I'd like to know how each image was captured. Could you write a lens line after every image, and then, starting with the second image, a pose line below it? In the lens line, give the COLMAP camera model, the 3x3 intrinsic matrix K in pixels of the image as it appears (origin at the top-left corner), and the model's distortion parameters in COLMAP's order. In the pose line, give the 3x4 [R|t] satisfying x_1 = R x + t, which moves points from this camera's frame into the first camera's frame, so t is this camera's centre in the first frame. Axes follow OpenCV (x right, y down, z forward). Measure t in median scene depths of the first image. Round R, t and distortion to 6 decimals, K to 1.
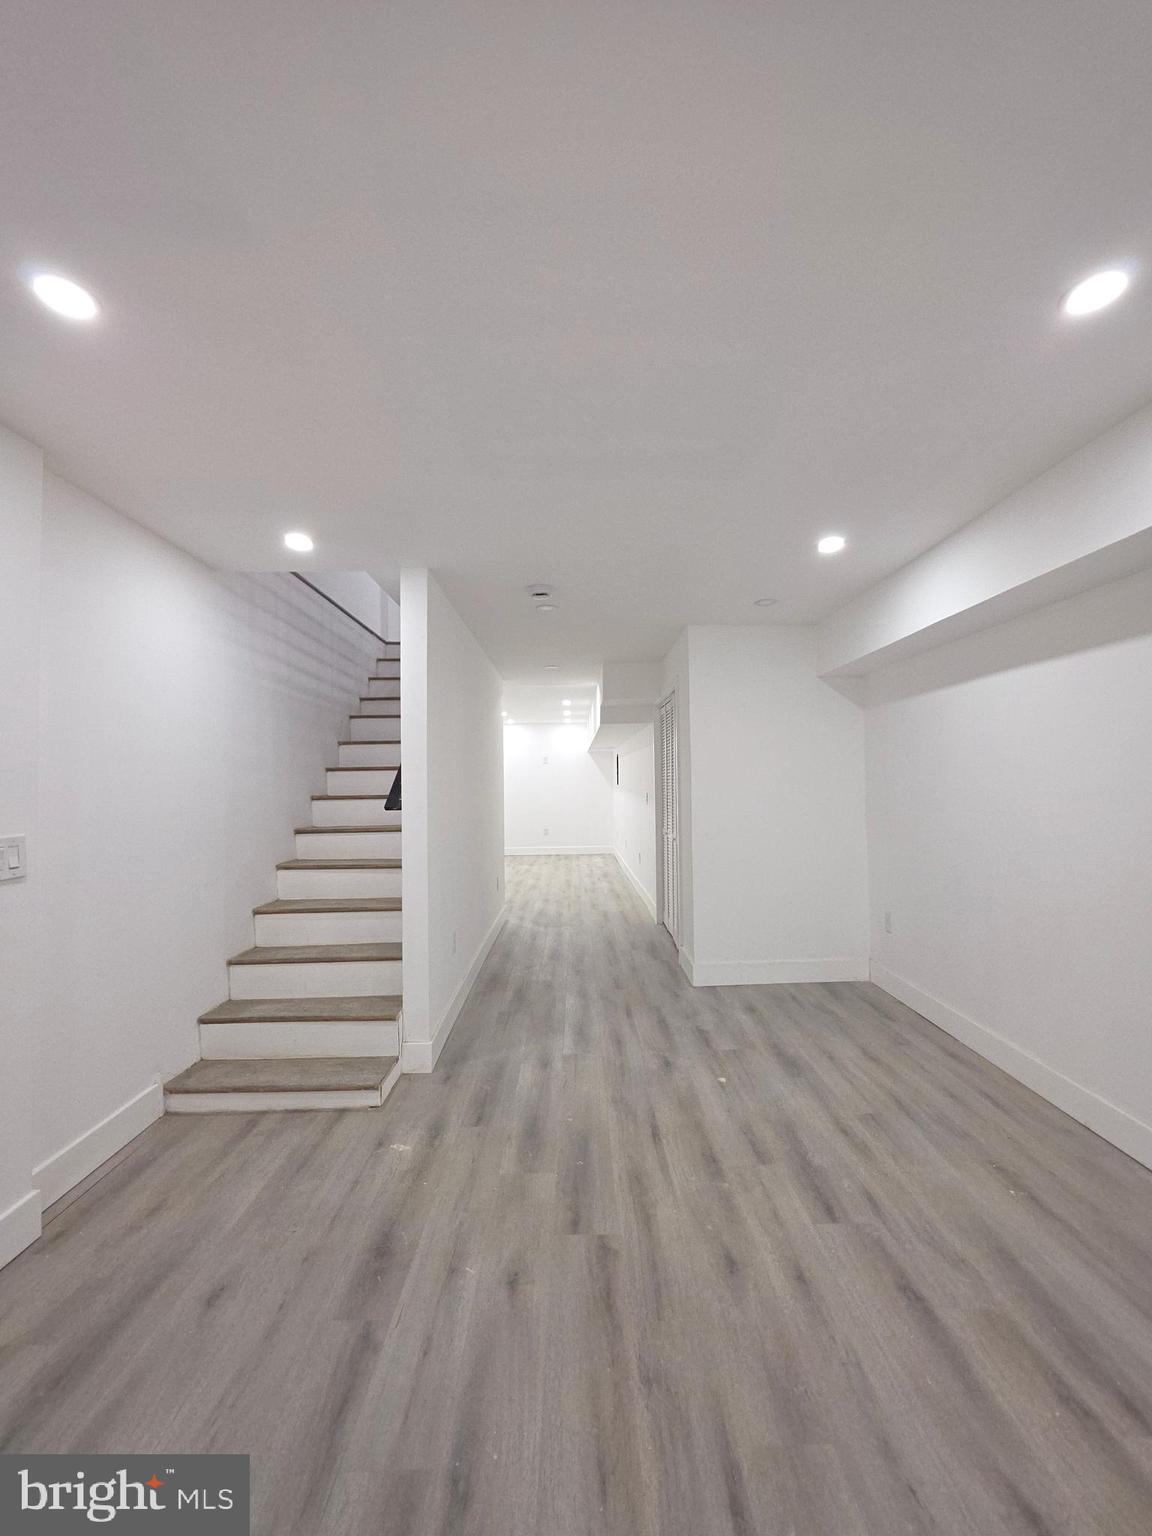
lens RADIAL K [[613.1, 0, 581.1], [0, 613.1, 767.5], [0, 0, 1]] dist [0.003007, 0.000523]
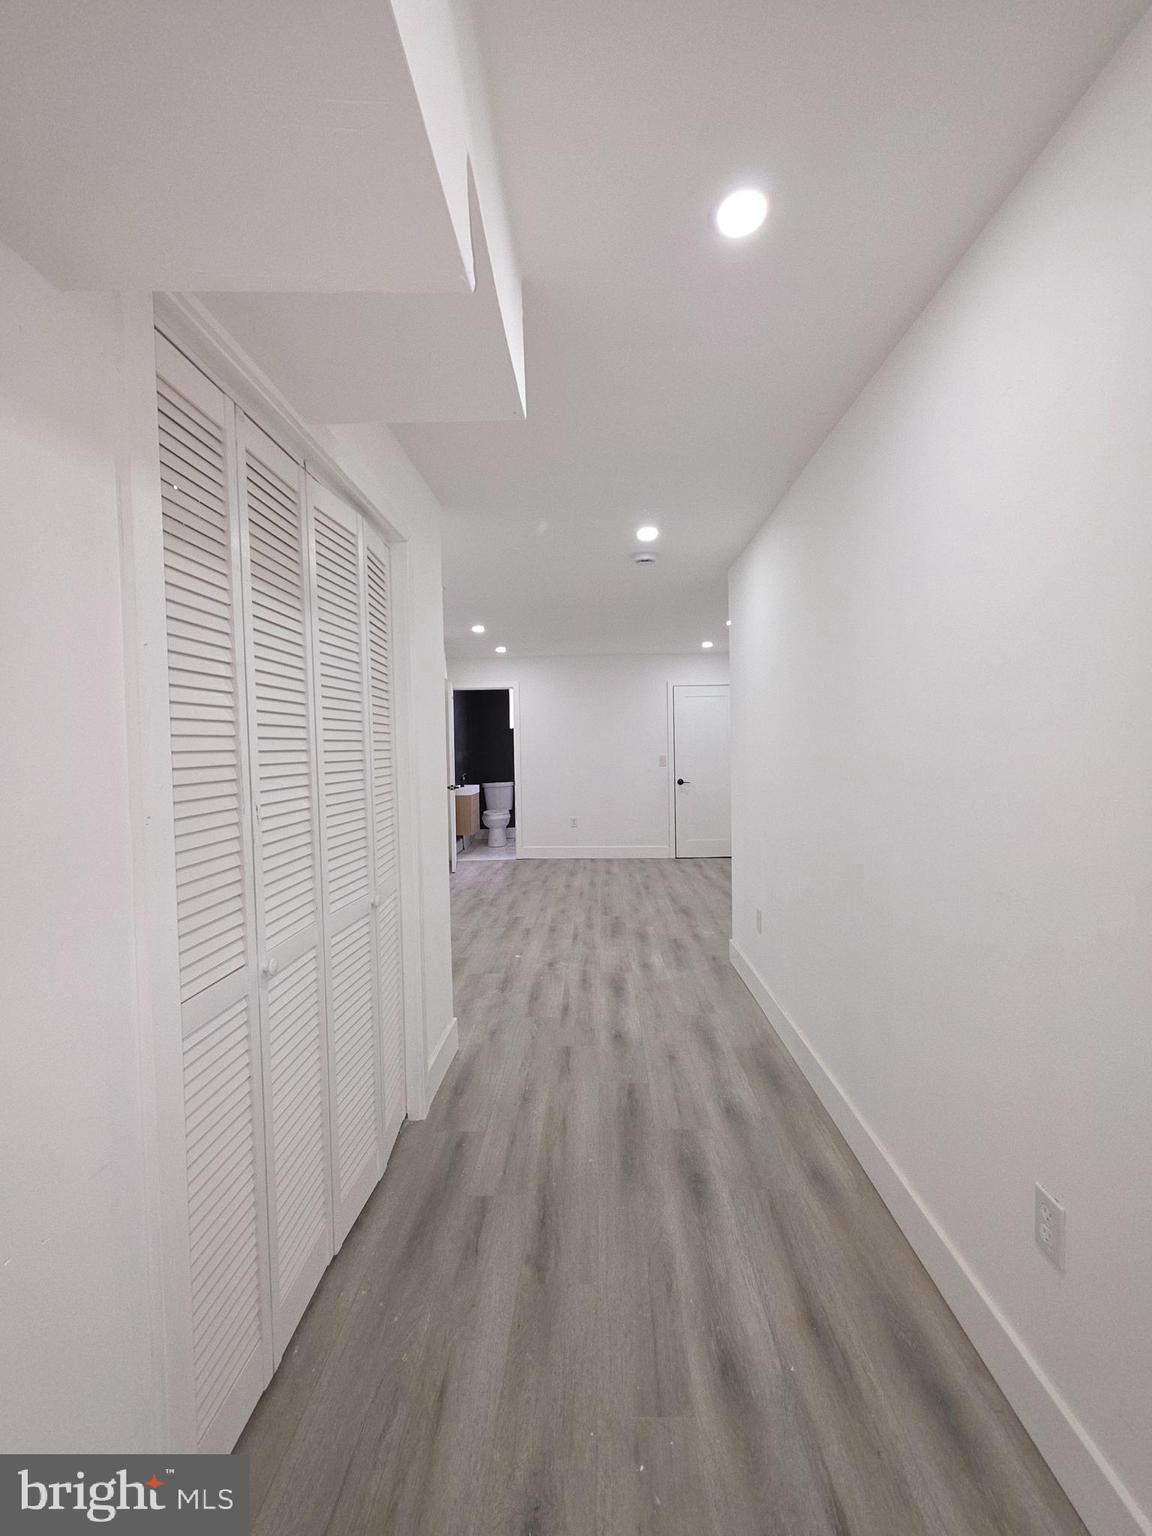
lens RADIAL K [[613.1, 0, 581.1], [0, 613.1, 767.5], [0, 0, 1]] dist [0.003007, 0.000523]
pose [[-0.998708, 0.032273, 0.039252, 0.012129], [0.032536, 0.999452, 0.006068, 0.063401], [-0.039035, 0.007337, -0.999211, 2.407701]]
